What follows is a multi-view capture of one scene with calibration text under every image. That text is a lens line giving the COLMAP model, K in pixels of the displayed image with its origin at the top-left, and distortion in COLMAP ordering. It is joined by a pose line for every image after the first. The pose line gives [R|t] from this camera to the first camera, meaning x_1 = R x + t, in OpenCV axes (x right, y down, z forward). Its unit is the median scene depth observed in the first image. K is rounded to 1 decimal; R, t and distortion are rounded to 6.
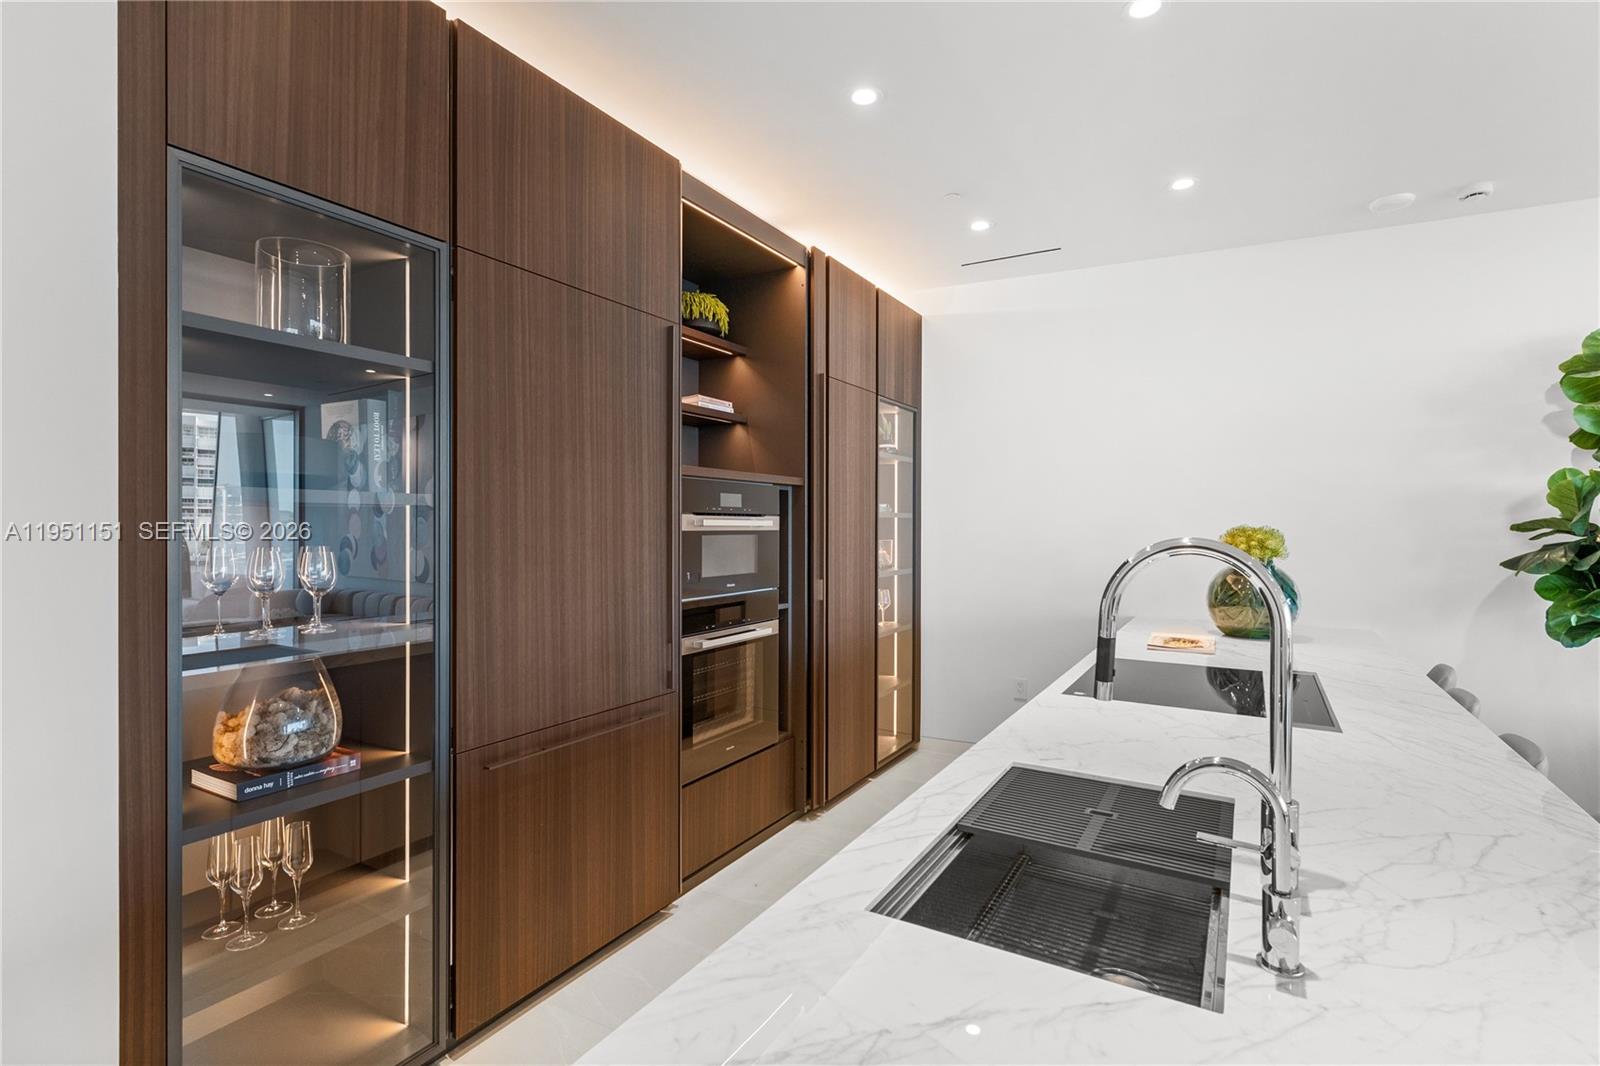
lens RADIAL K [[764.7, 0, 800.4], [0, 764.7, 509.5], [0, 0, 1]] dist [0.000526, 0.000062]
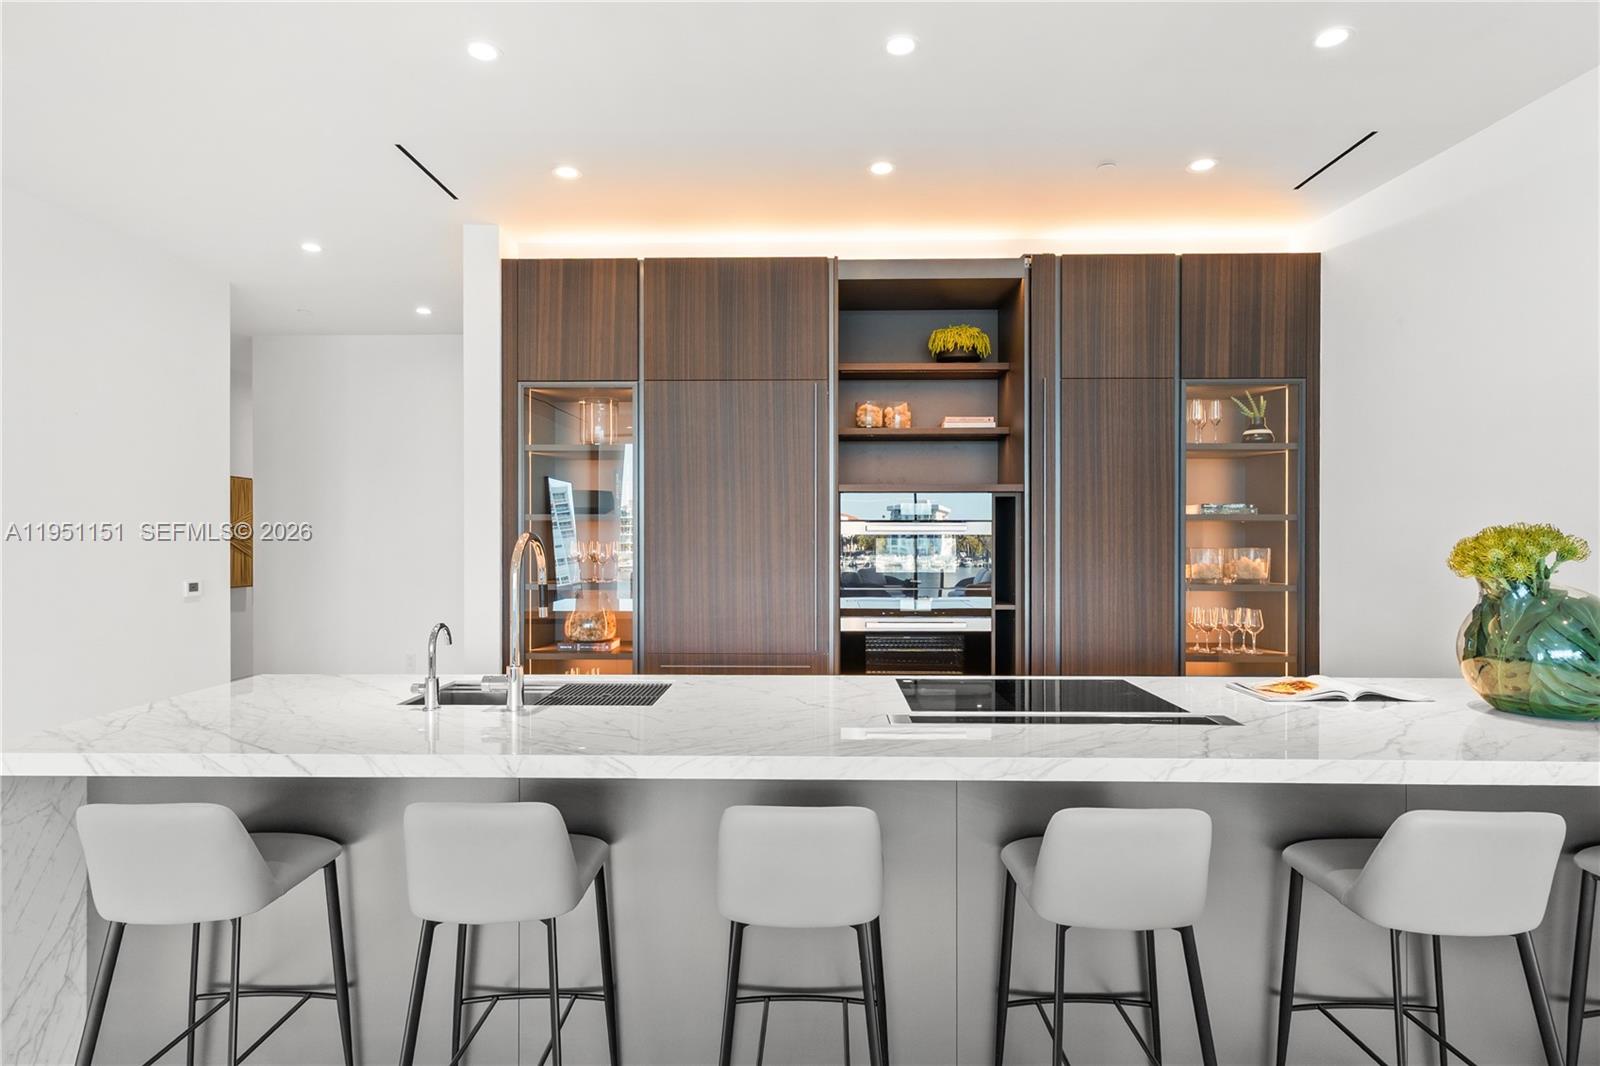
lens RADIAL K [[783.9, 0, 813.2], [0, 783.9, 540.7], [0, 0, 1]] dist [-0.012484, -0.000114]
pose [[0.488922, 0.002811, -0.872323, 0.813760], [0.022628, 0.999617, 0.015904, 0.013224], [0.872034, -0.027515, 0.488672, 0.248163]]
